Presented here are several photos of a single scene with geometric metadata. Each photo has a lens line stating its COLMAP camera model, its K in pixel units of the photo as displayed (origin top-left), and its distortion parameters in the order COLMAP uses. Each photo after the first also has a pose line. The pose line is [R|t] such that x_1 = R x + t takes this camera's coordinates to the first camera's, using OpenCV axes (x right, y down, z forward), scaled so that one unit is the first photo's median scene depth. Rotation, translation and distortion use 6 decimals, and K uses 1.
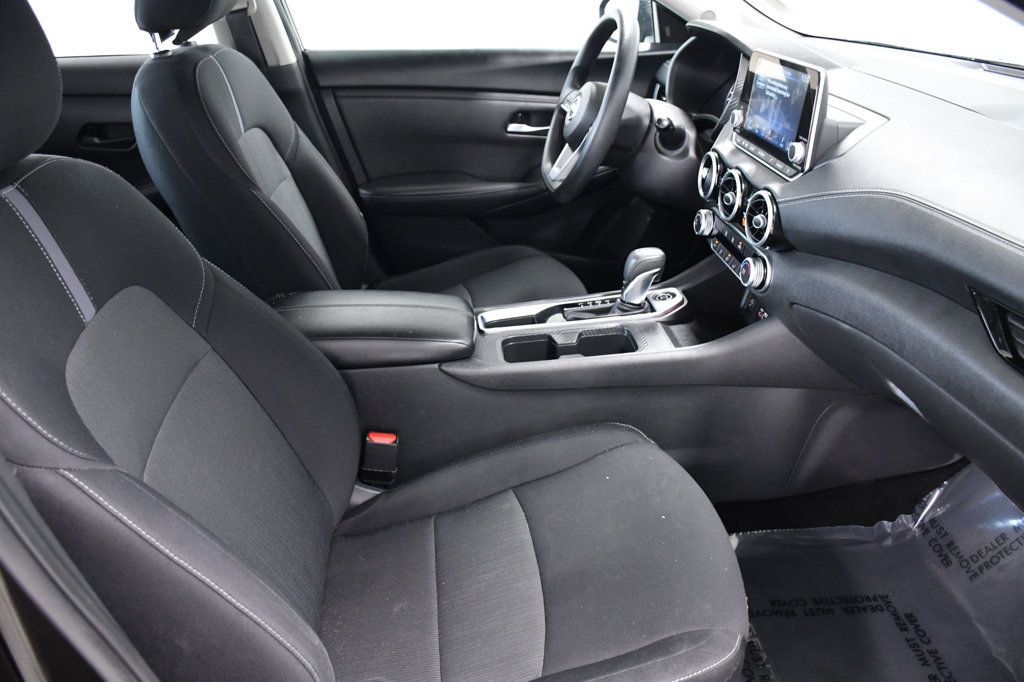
lens RADIAL K [[801.0, 0, 512.0], [0, 801.0, 341.0], [0, 0, 1]] dist [-0.140457, 0.087687]
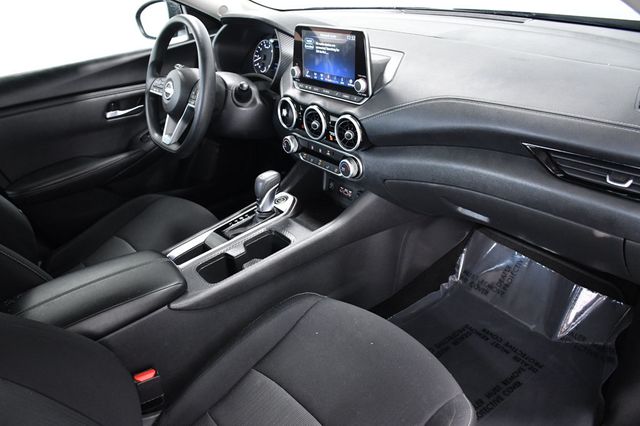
lens RADIAL K [[500.6, 0, 320.0], [0, 500.6, 213.0], [0, 0, 1]] dist [-0.140457, 0.087687]
pose [[0.838113, -0.325050, 0.438074, -0.167447], [0.321734, 0.943076, 0.084228, -0.090459], [-0.440516, 0.070351, 0.894984, 0.145972]]
